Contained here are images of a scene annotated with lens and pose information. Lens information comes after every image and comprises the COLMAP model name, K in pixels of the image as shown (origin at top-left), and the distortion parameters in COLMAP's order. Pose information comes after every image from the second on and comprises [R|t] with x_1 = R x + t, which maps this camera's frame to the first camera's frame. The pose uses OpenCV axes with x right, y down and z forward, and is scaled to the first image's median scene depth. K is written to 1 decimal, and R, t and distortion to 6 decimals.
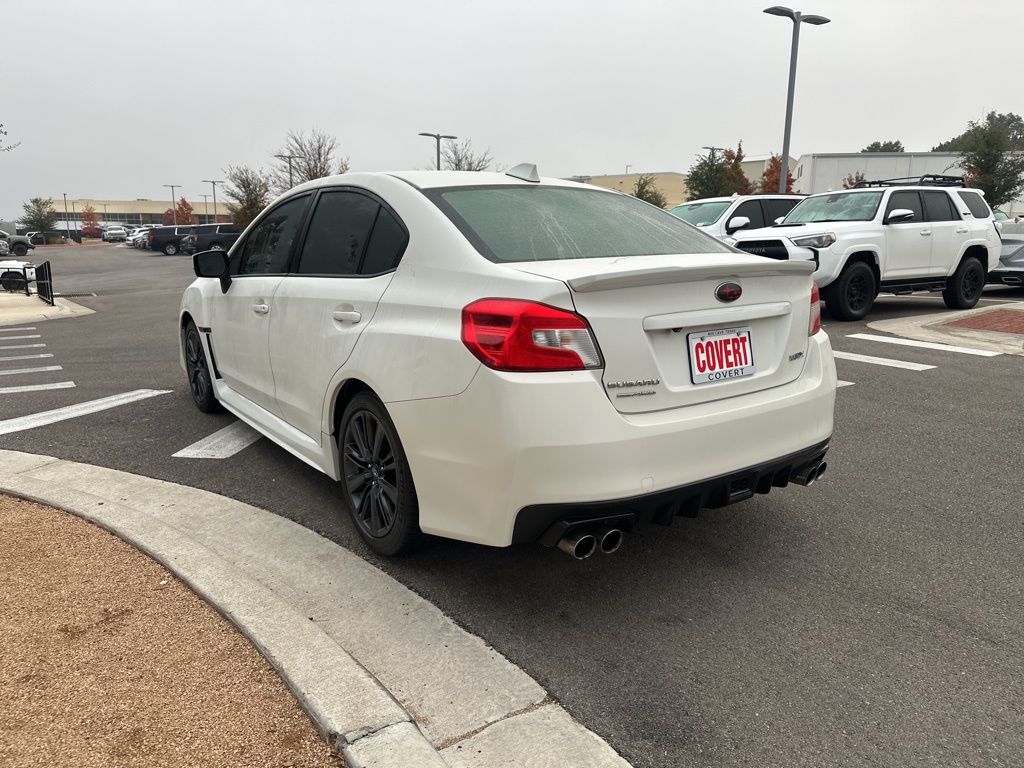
lens RADIAL K [[734.3, 0, 512.3], [0, 734.3, 389.8], [0, 0, 1]] dist [0.028733, -0.033411]
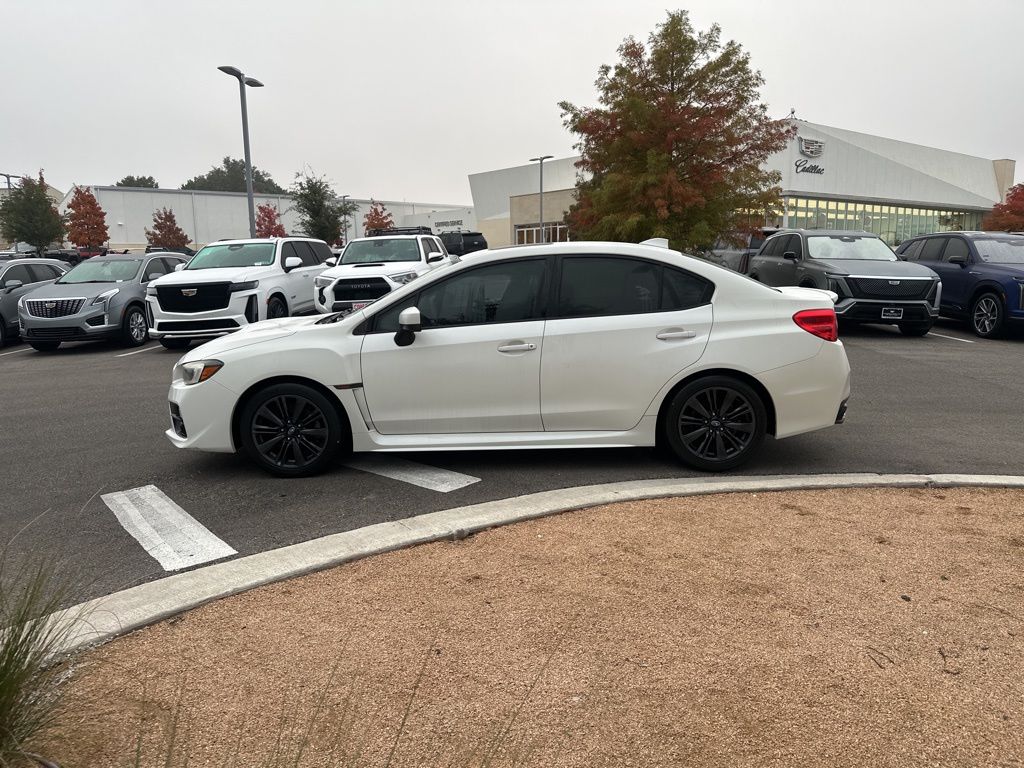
lens RADIAL K [[727.9, 0, 512.0], [0, 727.9, 384.0], [0, 0, 1]] dist [0.088246, -0.142370]
pose [[0.586049, -0.156250, 0.795068, -0.535073], [0.193835, 0.979776, 0.049673, -0.044955], [-0.786750, 0.125001, 0.604483, 0.101505]]
